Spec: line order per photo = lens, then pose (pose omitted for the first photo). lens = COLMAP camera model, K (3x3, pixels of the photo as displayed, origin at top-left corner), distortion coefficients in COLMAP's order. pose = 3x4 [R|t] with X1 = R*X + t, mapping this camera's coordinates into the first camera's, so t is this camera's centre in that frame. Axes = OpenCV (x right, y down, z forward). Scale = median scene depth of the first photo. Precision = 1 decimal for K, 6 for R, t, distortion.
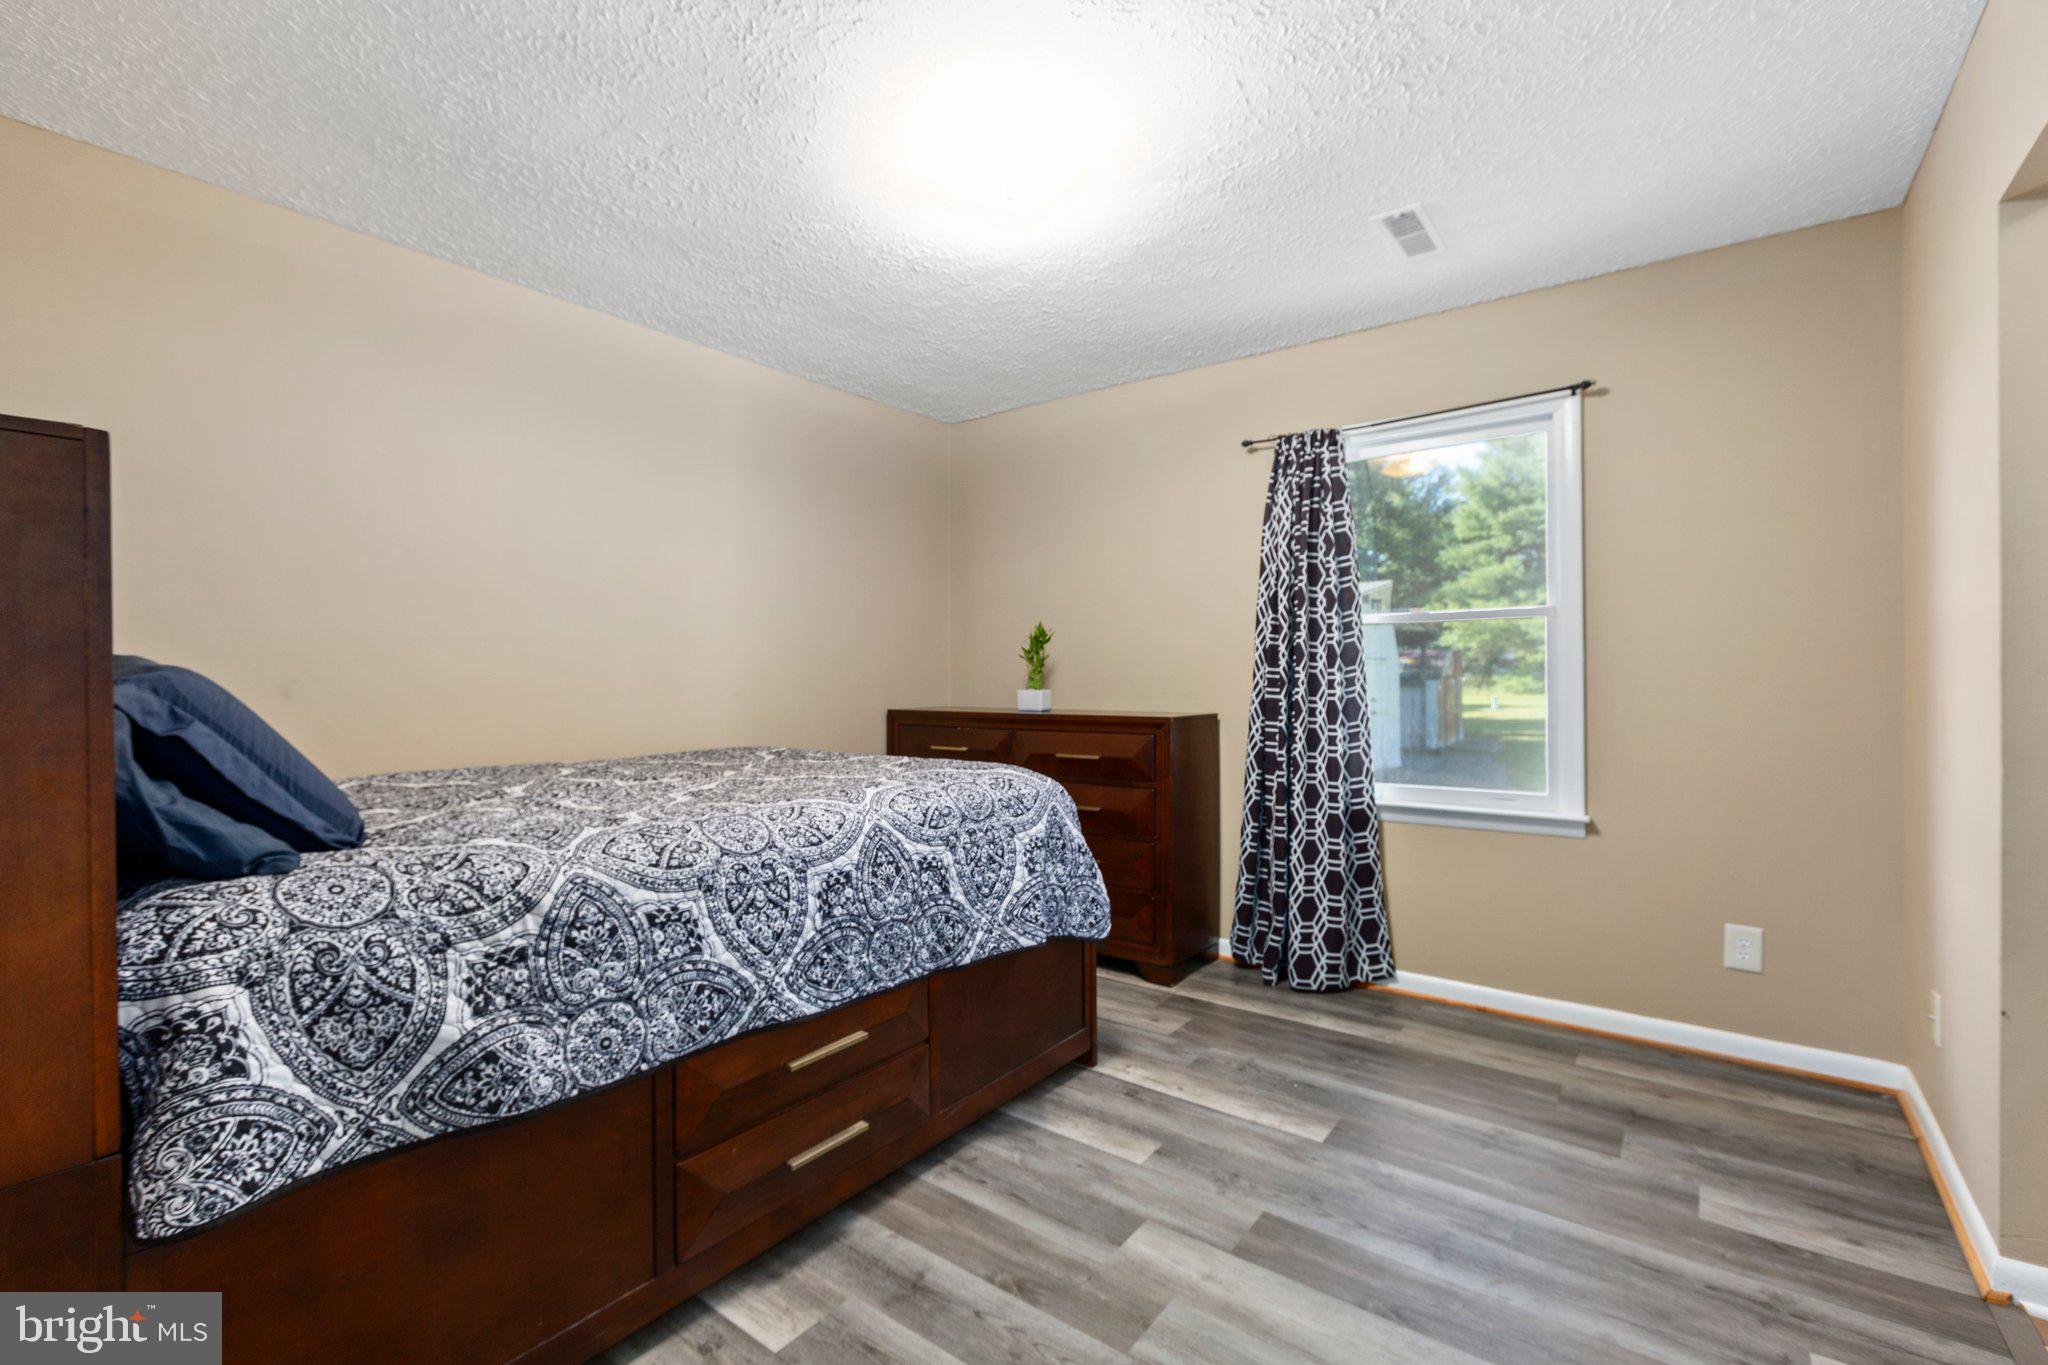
lens RADIAL K [[905.3, 0, 1018.9], [0, 905.3, 677.8], [0, 0, 1]] dist [0.000286, -0.001021]
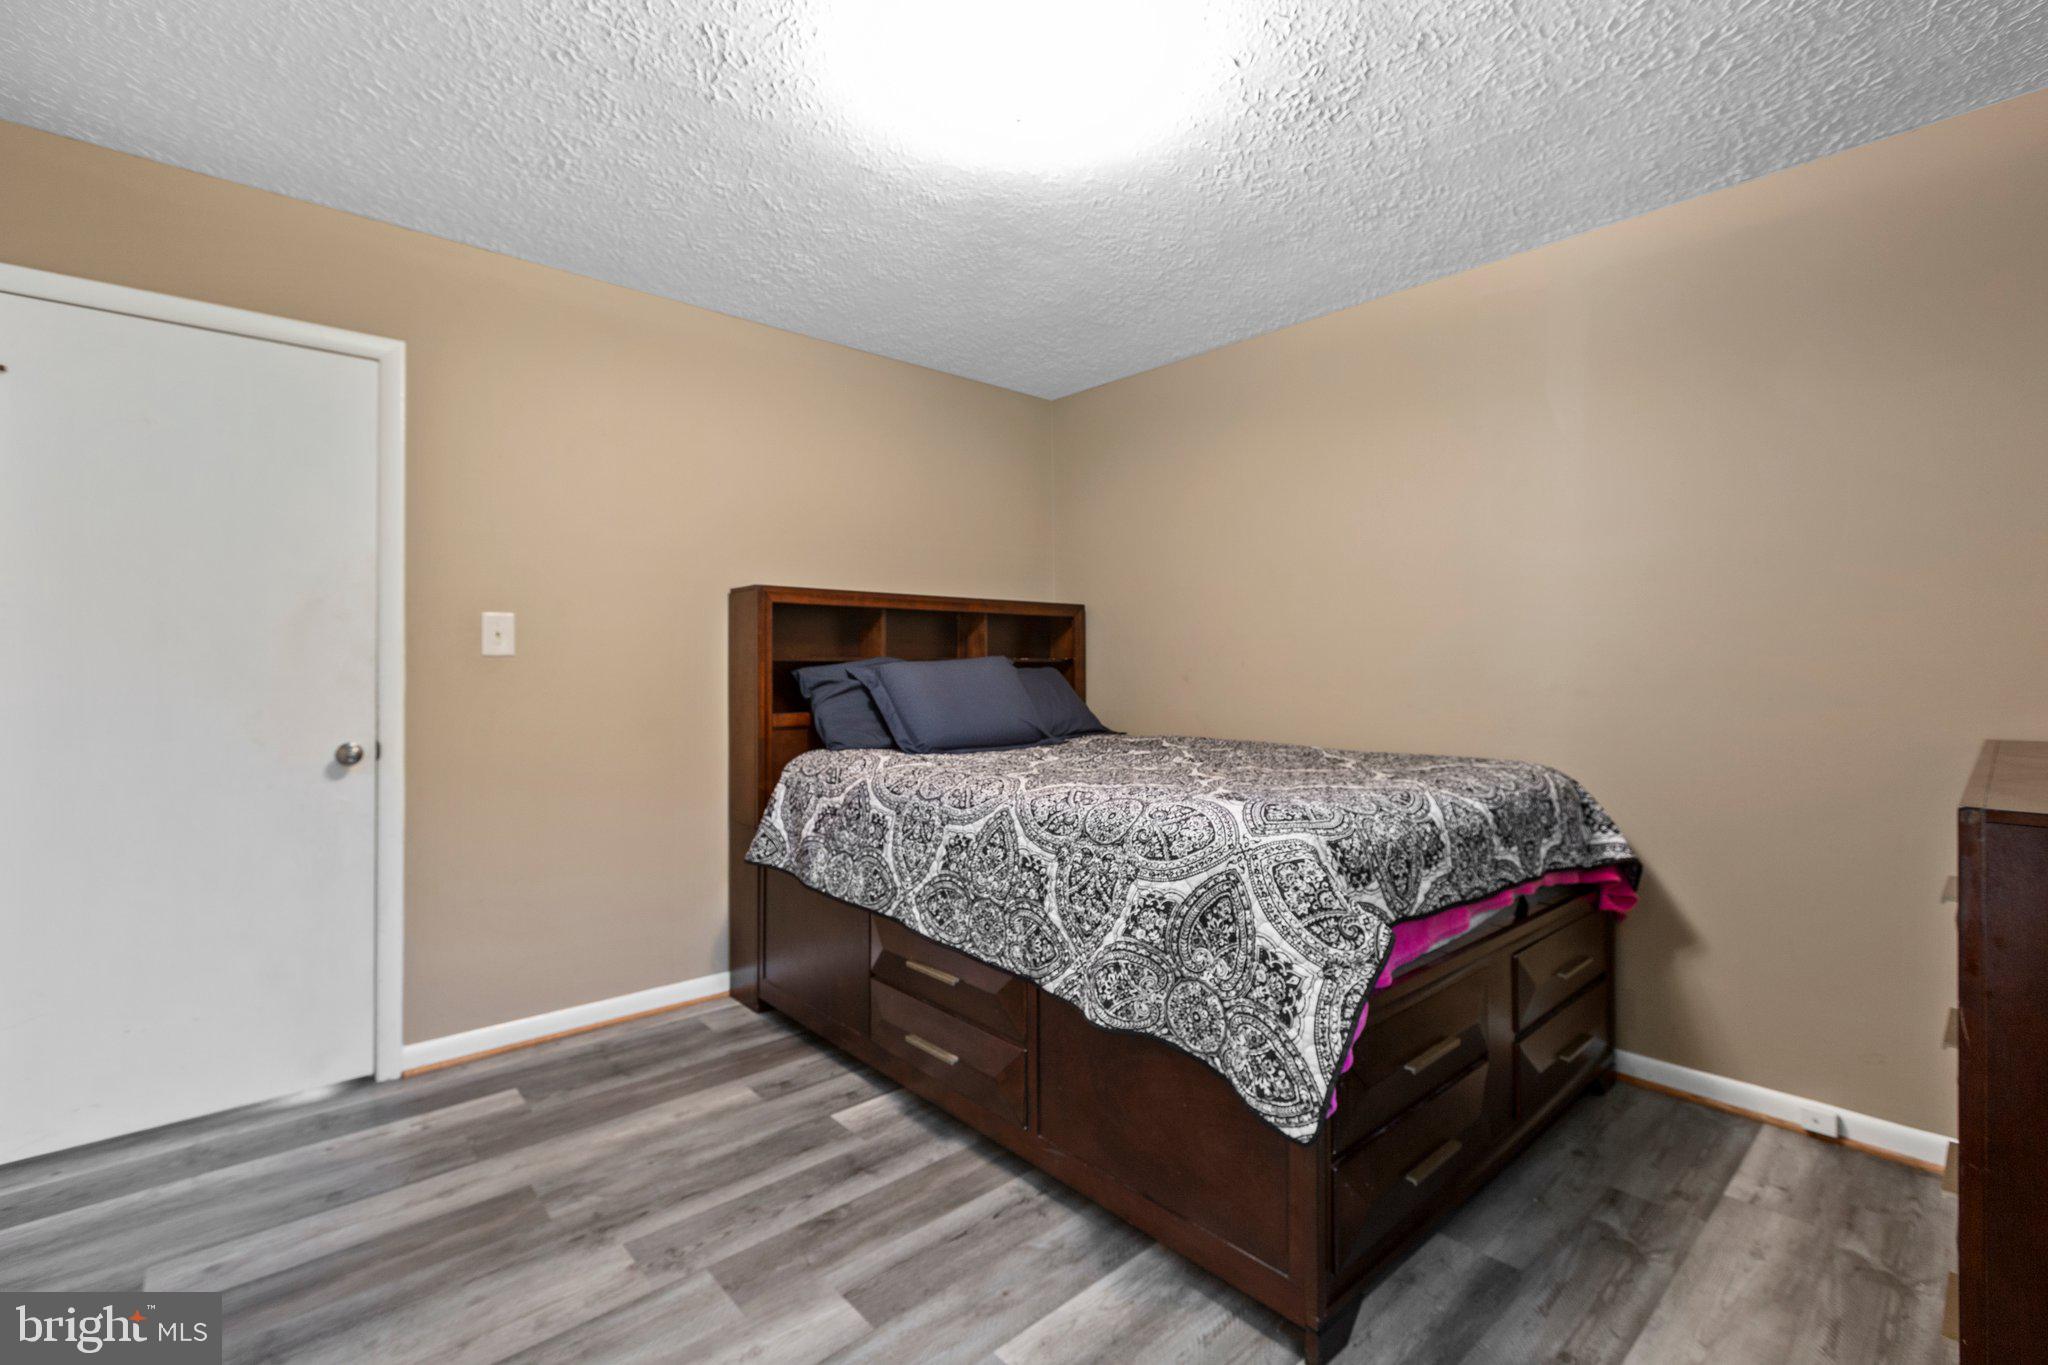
lens RADIAL K [[905.3, 0, 1020.7], [0, 905.3, 672.5], [0, 0, 1]] dist [0.000286, -0.001021]
pose [[-0.193741, 0.006985, -0.981028, 0.896437], [-0.004349, 0.999959, 0.007979, -0.005515], [0.981043, 0.005812, -0.193703, 1.251158]]
